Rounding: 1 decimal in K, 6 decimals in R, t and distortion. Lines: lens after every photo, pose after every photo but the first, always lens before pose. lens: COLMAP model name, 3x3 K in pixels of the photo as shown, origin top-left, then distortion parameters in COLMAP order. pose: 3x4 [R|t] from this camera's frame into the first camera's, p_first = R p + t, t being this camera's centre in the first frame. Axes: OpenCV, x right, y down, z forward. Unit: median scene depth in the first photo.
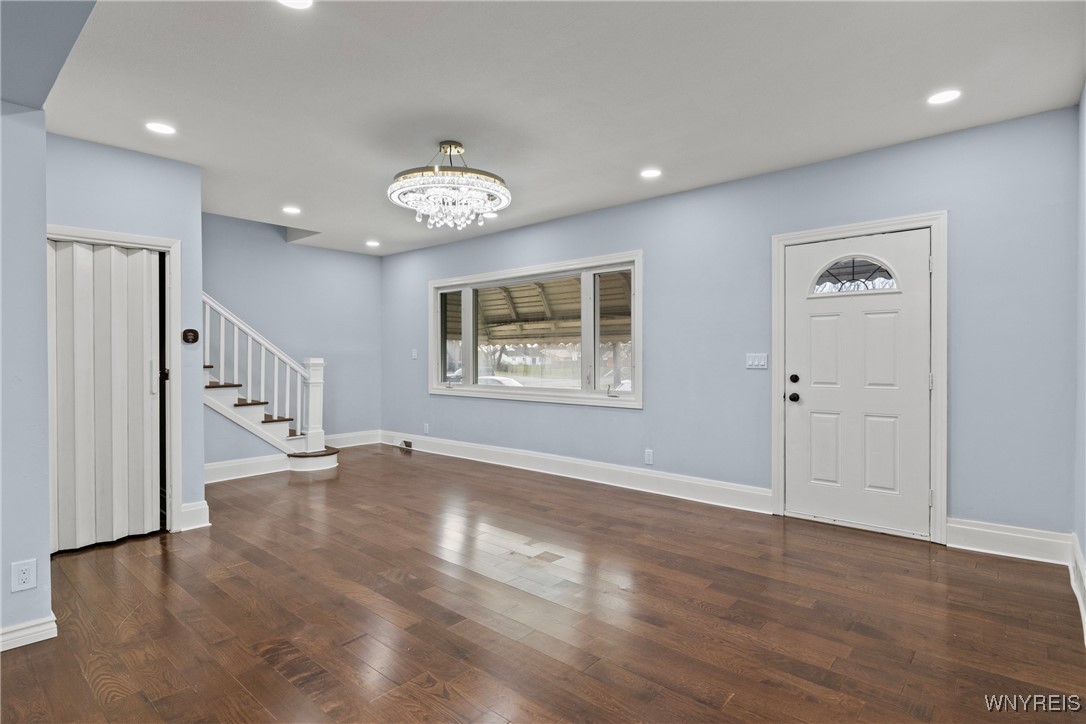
lens RADIAL K [[545.7, 0, 543.0], [0, 545.7, 362.0], [0, 0, 1]] dist [-0.005747, 0.000760]
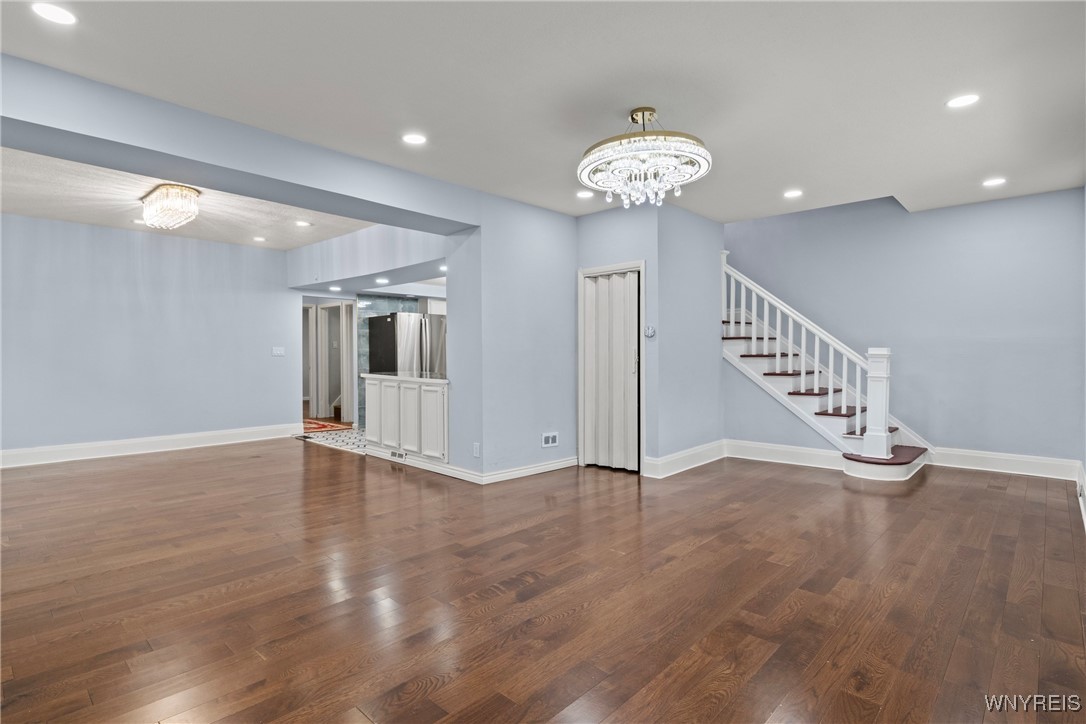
lens RADIAL K [[545.7, 0, 543.0], [0, 545.7, 362.0], [0, 0, 1]] dist [-0.005747, 0.000760]
pose [[-0.022458, 0.019437, -0.999559, 0.648672], [-0.008768, 0.999769, 0.019639, 0.003772], [0.999709, 0.009206, -0.022283, 0.732475]]
